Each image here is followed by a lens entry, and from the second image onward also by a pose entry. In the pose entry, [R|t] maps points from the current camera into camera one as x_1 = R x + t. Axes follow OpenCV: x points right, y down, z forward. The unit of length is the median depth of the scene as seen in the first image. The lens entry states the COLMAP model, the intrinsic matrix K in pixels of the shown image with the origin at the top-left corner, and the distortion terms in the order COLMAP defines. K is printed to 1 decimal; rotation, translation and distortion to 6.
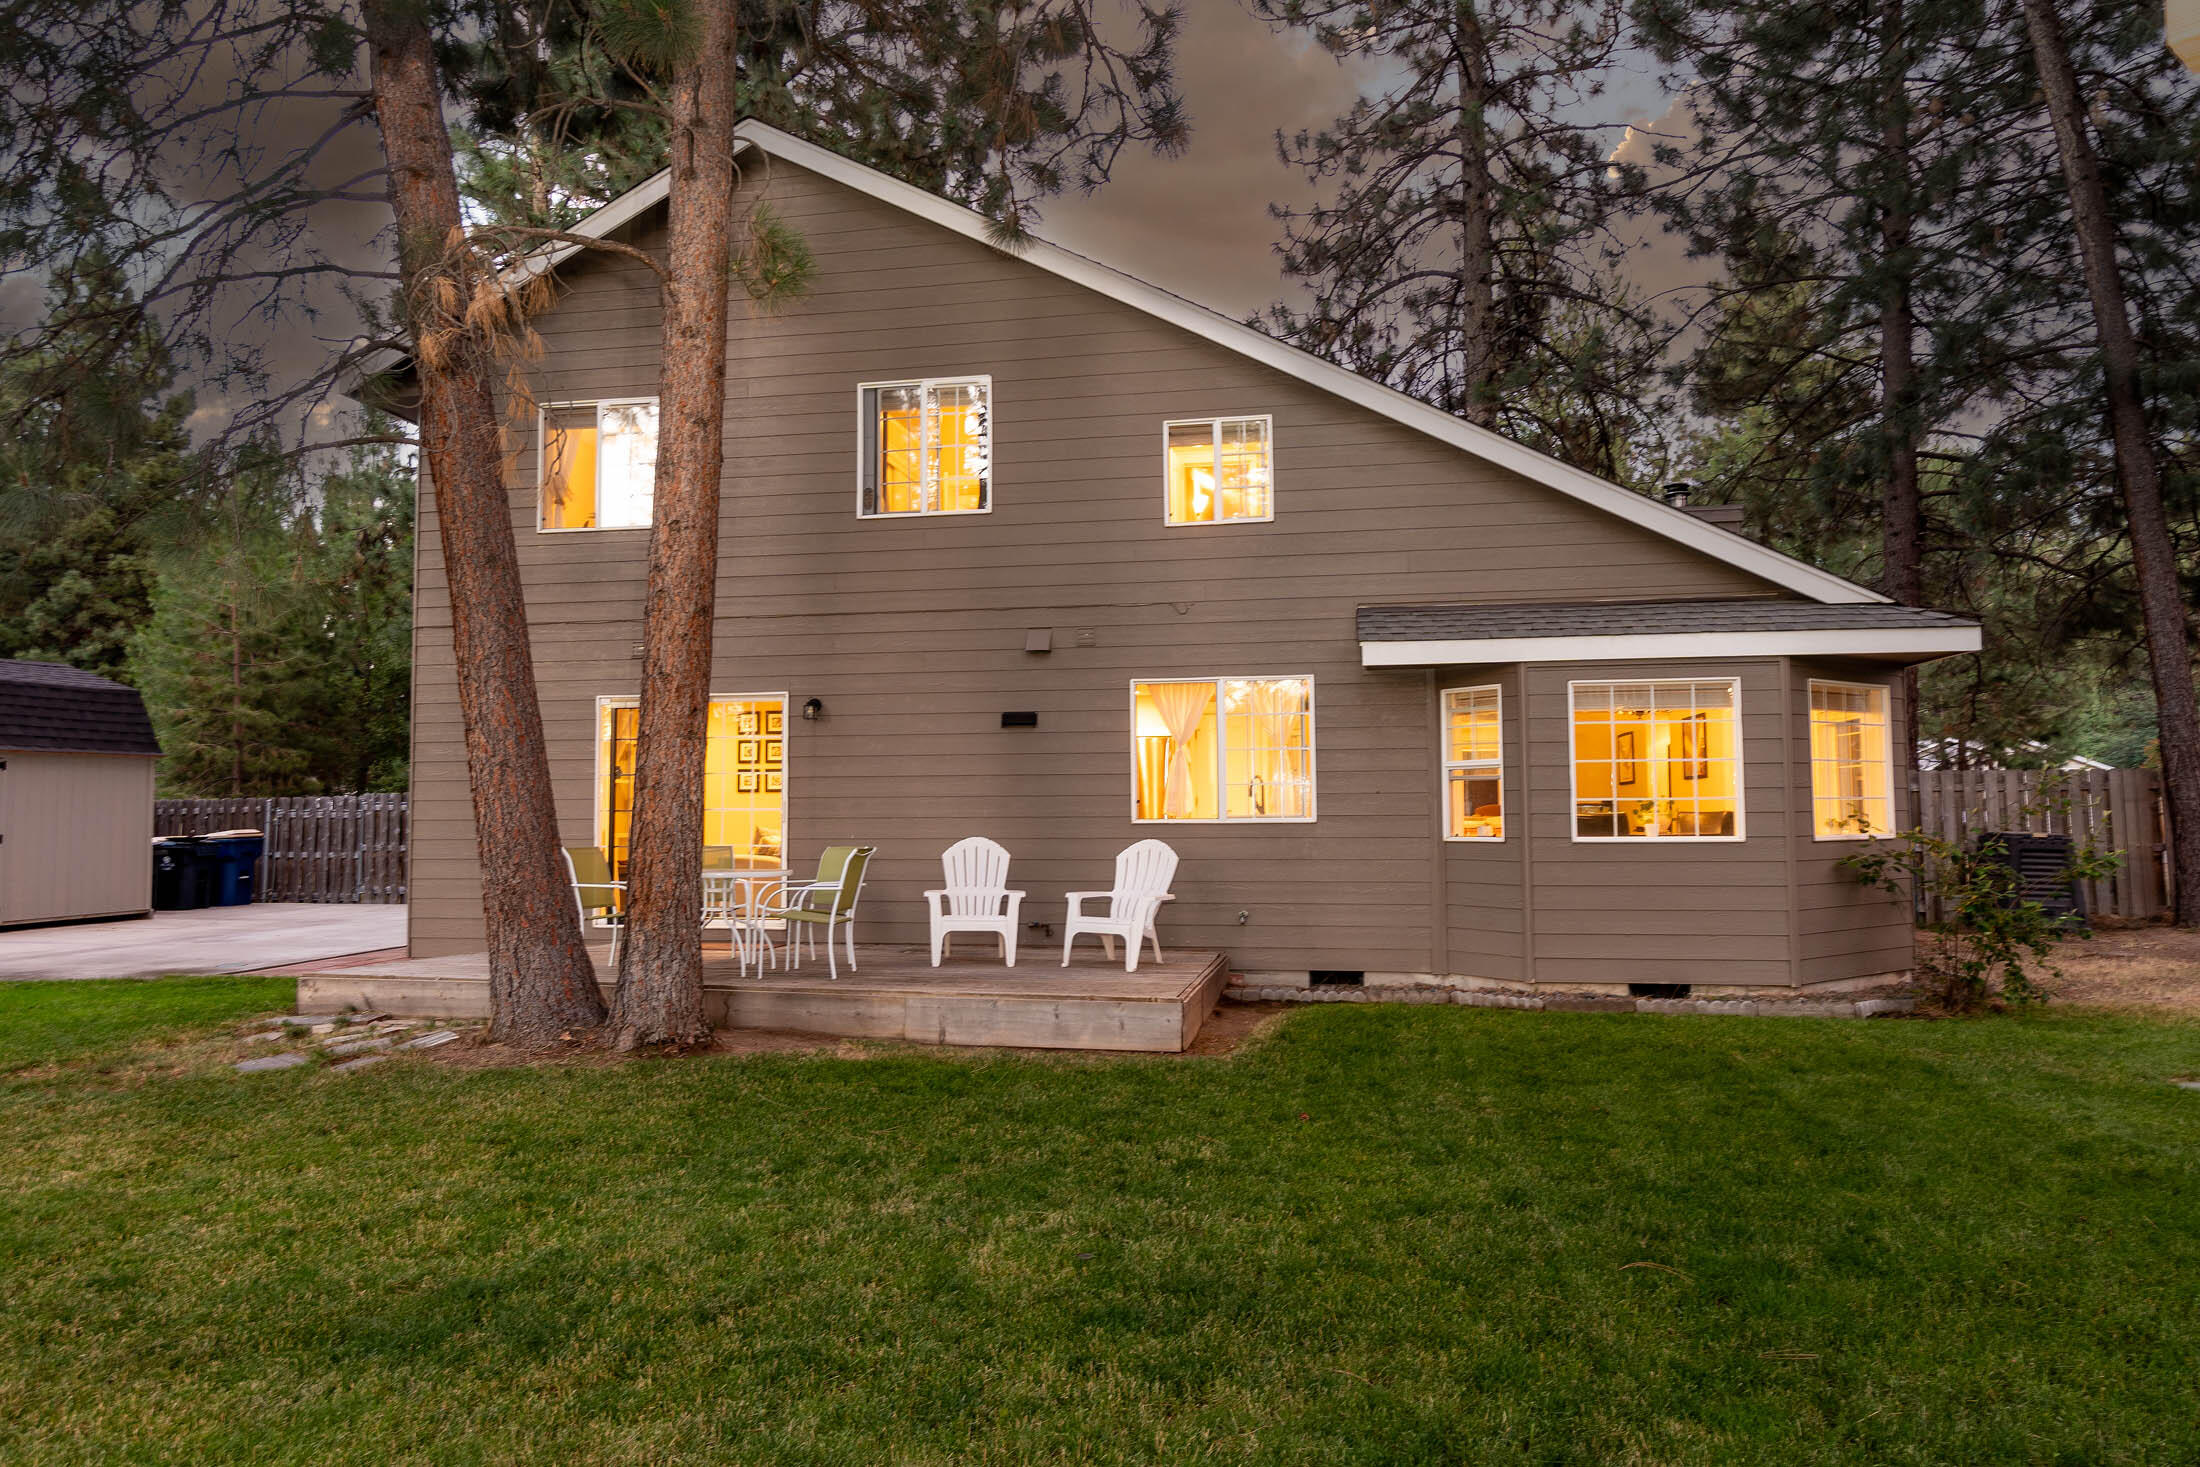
lens RADIAL K [[1406.5, 0, 1103.5], [0, 1406.5, 726.9], [0, 0, 1]] dist [0.004692, -0.003681]
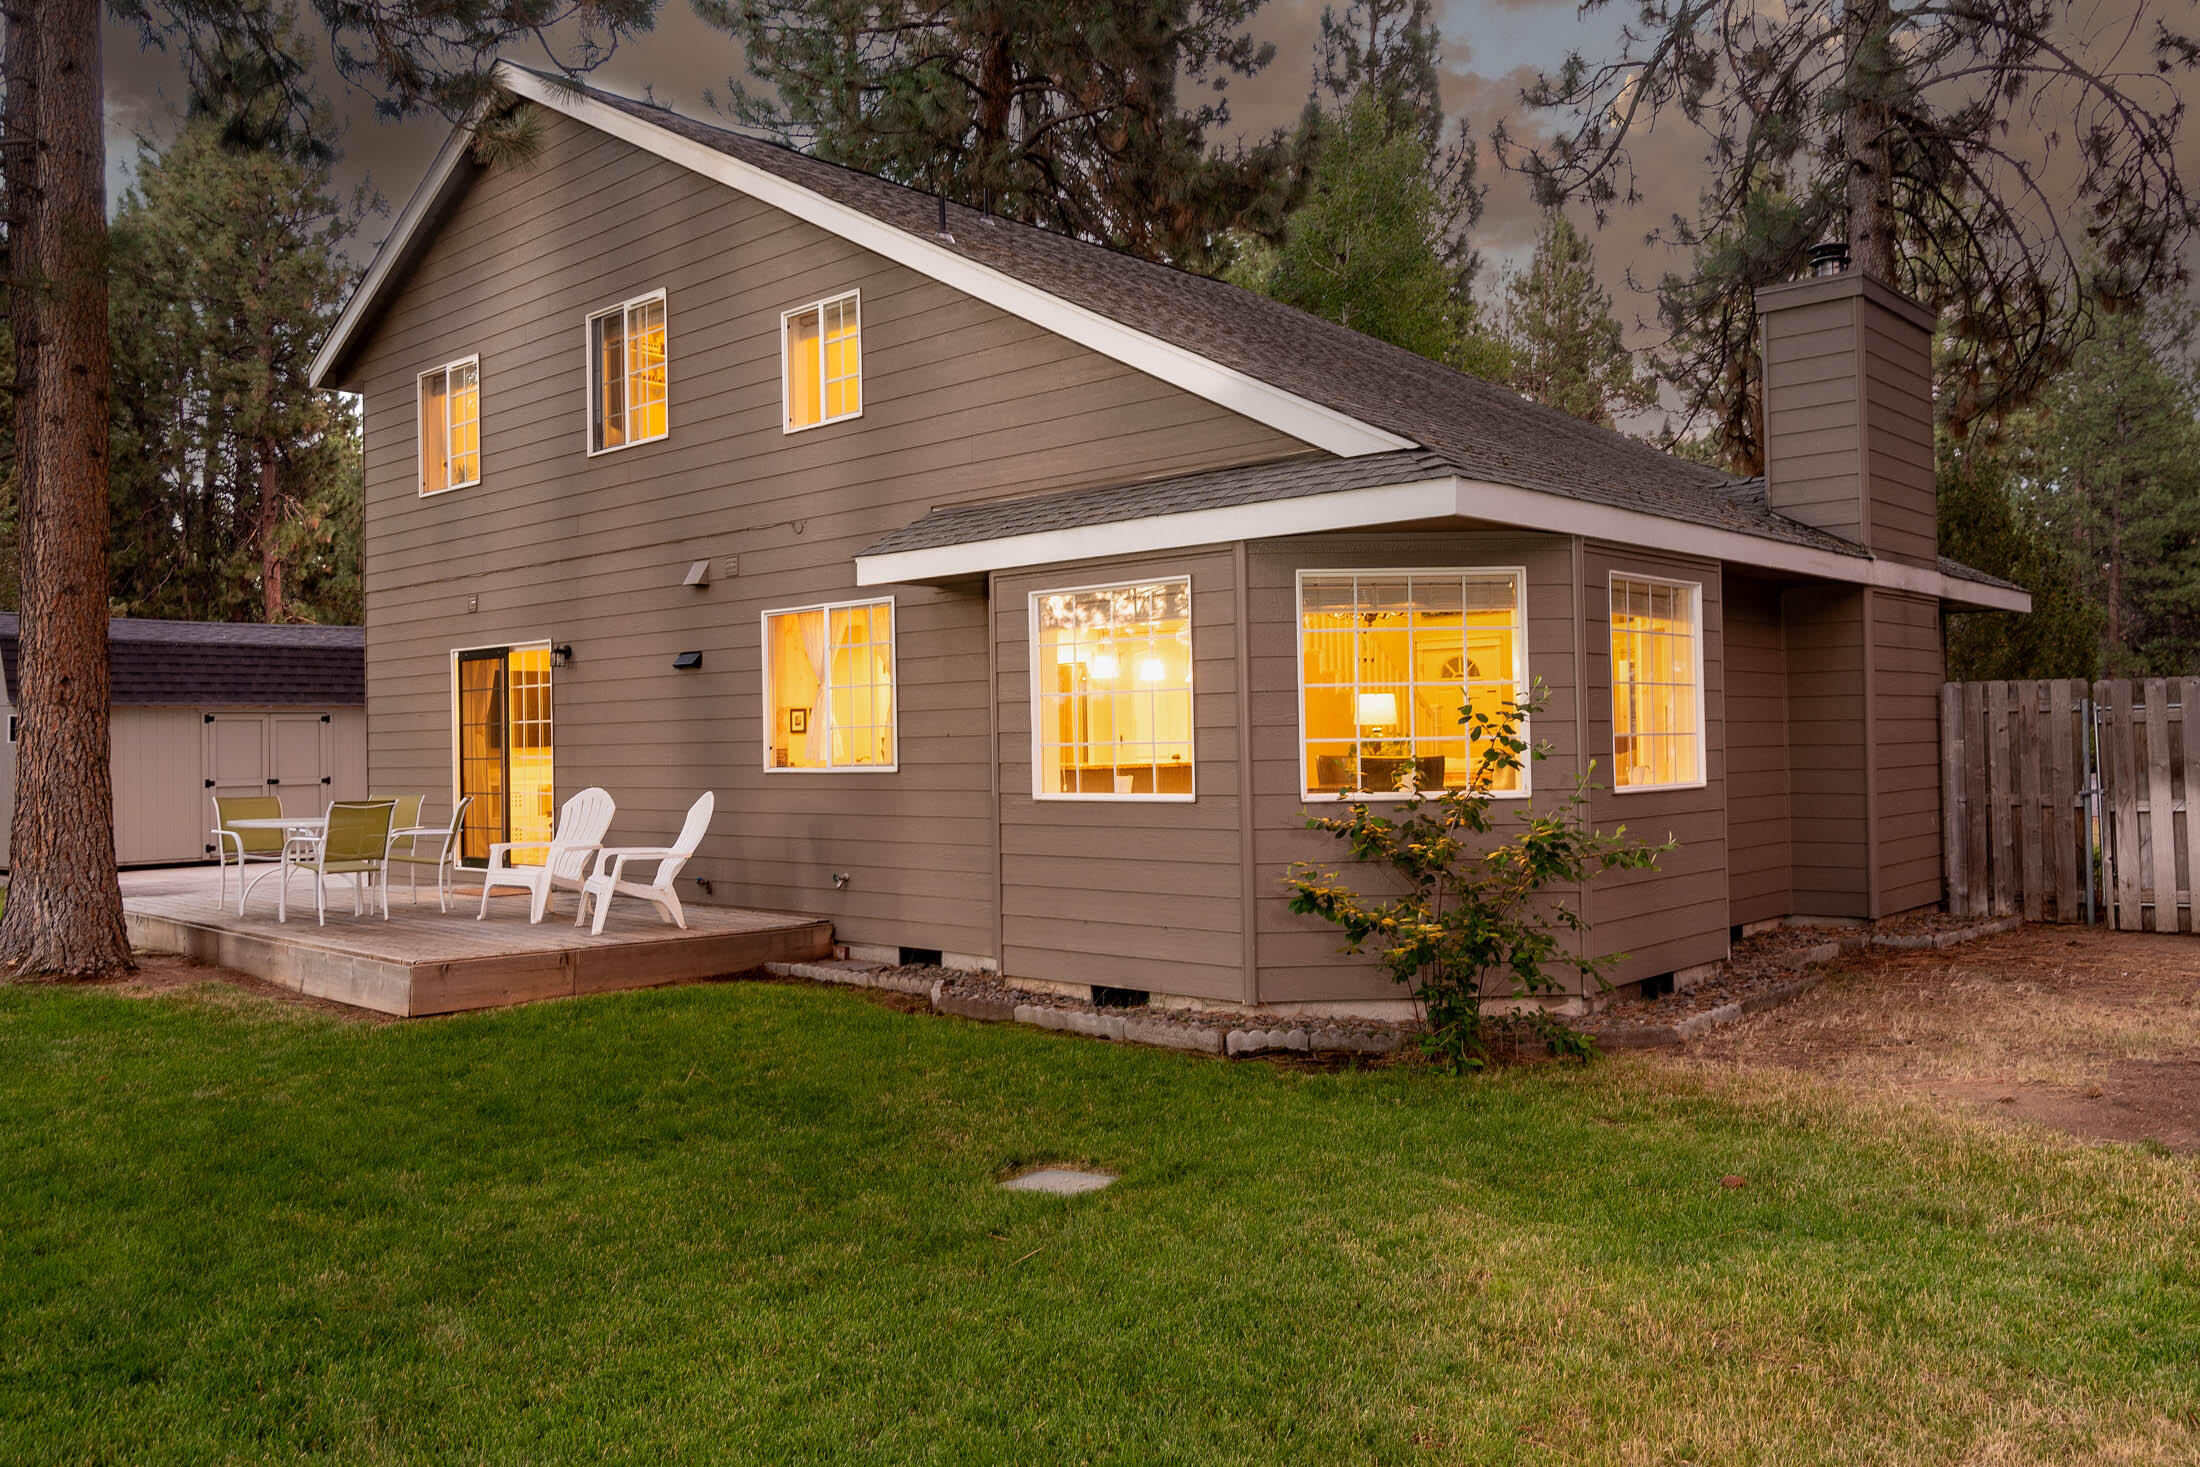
lens RADIAL K [[1661.0, 0, 1108.8], [0, 1661.0, 718.5], [0, 0, 1]] dist [0.002866, -0.004045]
pose [[0.847561, -0.017004, -0.530425, 0.772336], [0.044332, 0.998262, 0.038838, 0.002866], [0.528842, -0.056432, 0.846842, 0.222159]]
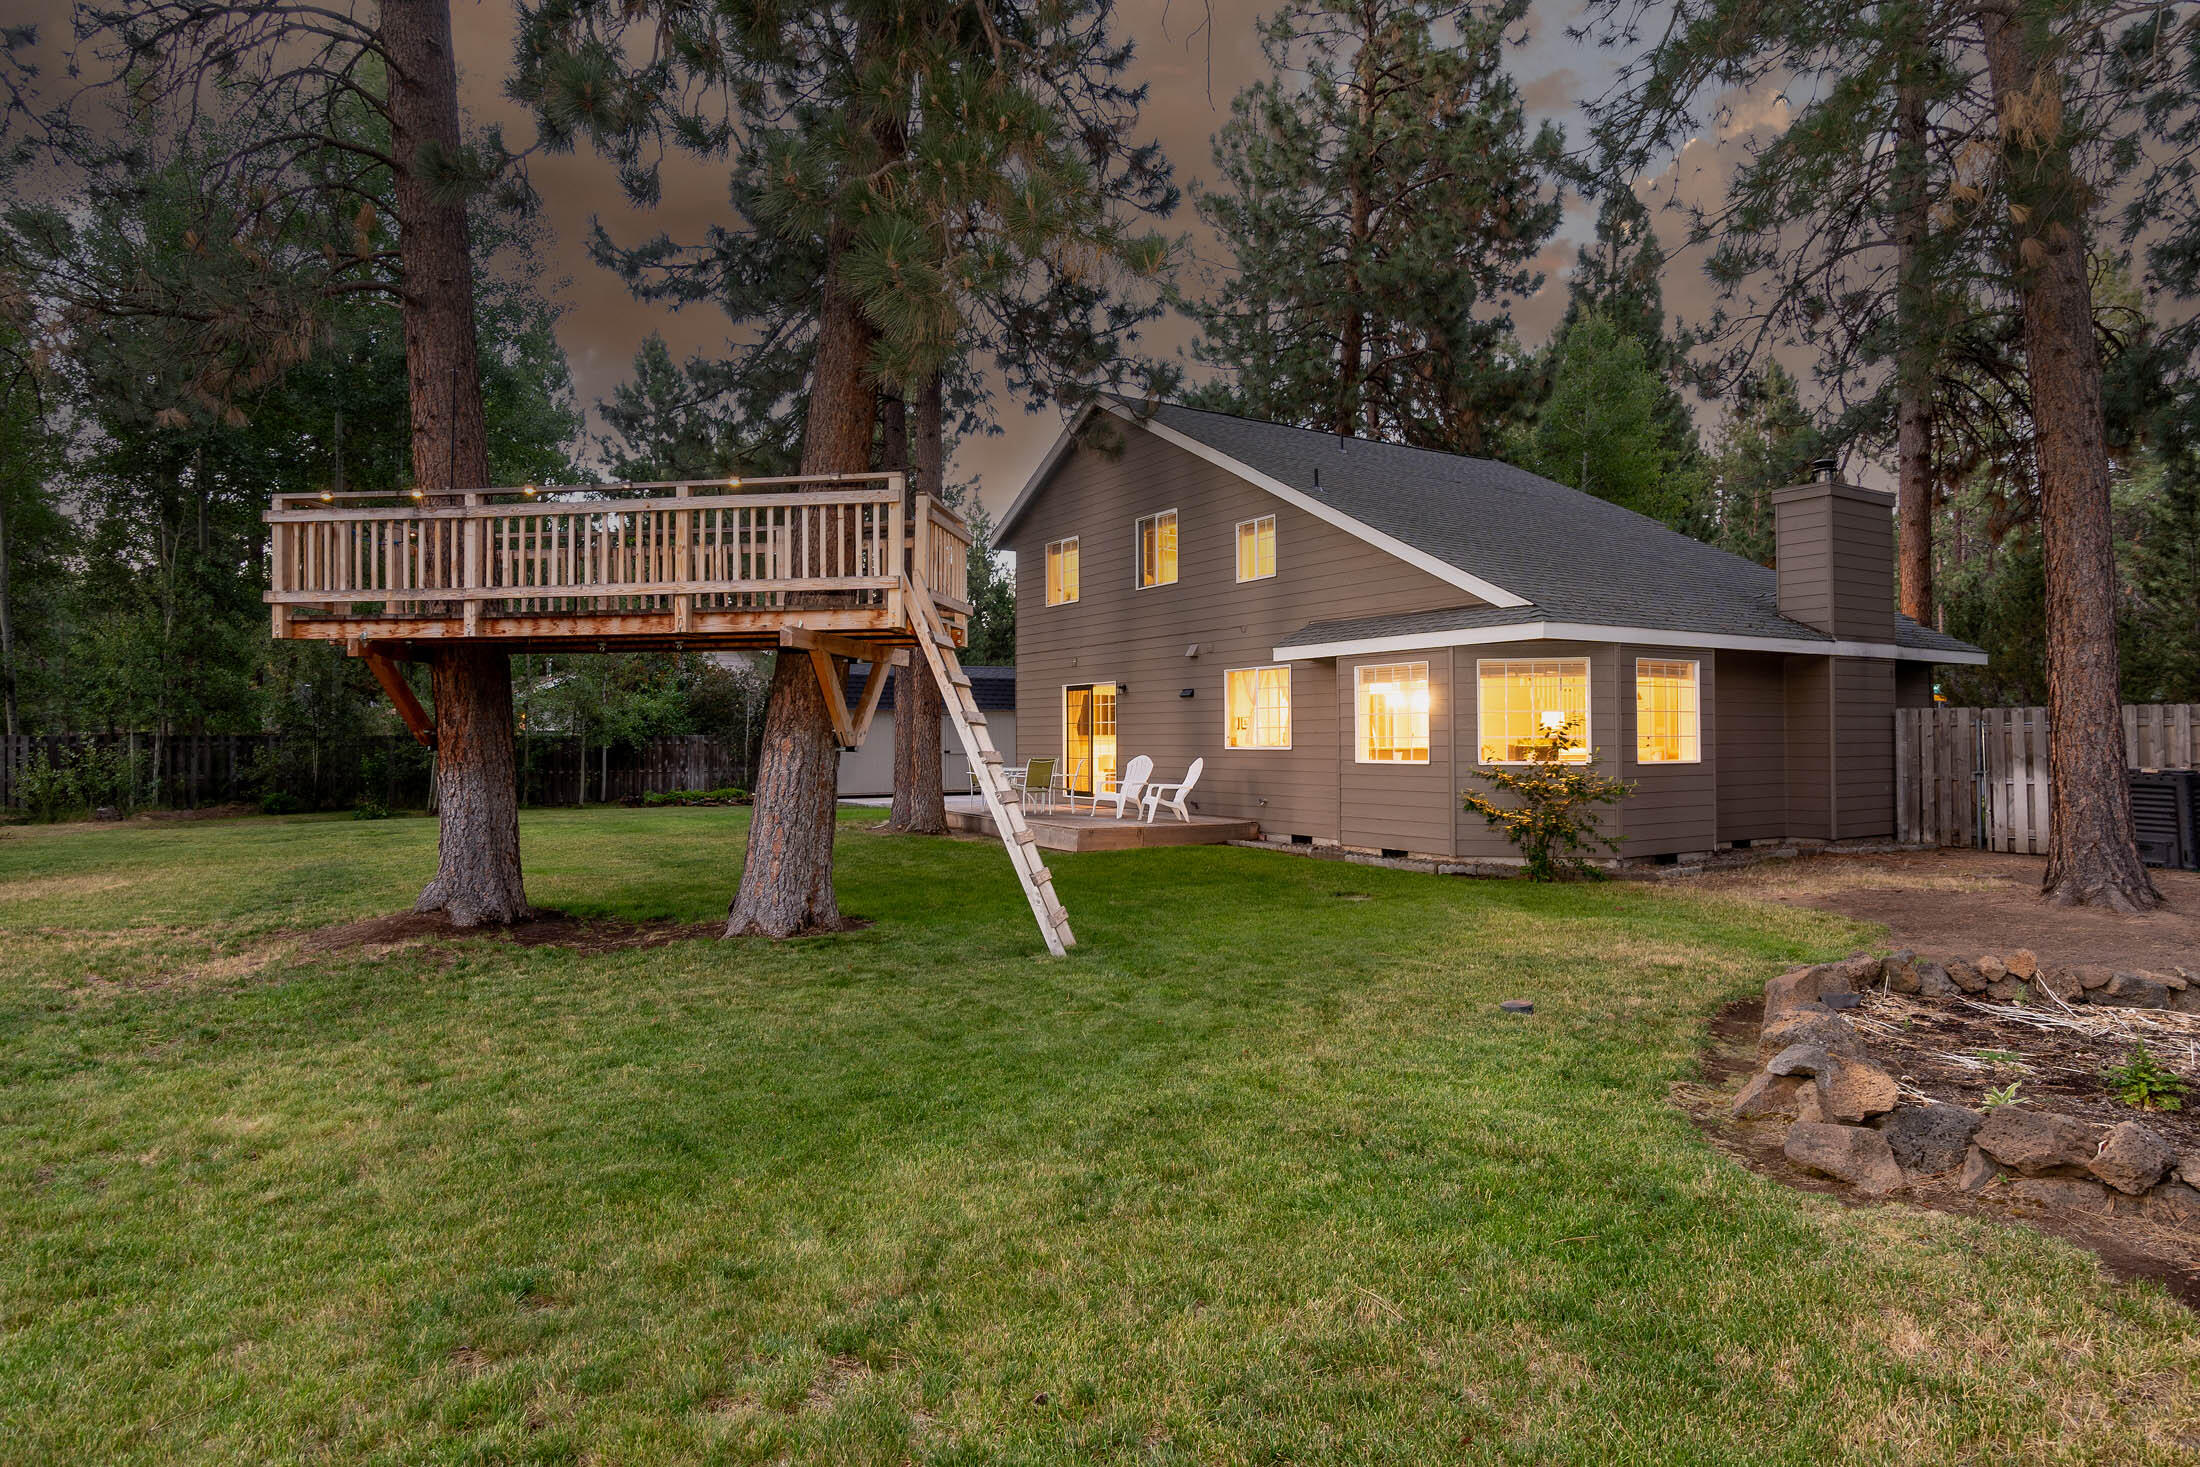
lens RADIAL K [[1232.2, 0, 1094.8], [0, 1232.2, 728.1], [0, 0, 1]] dist [0.007263, 0.000973]
pose [[0.668869, -0.003135, -0.743374, 1.100122], [0.044954, 0.998332, 0.036239, -0.024281], [0.742020, -0.057656, 0.667894, -0.192373]]
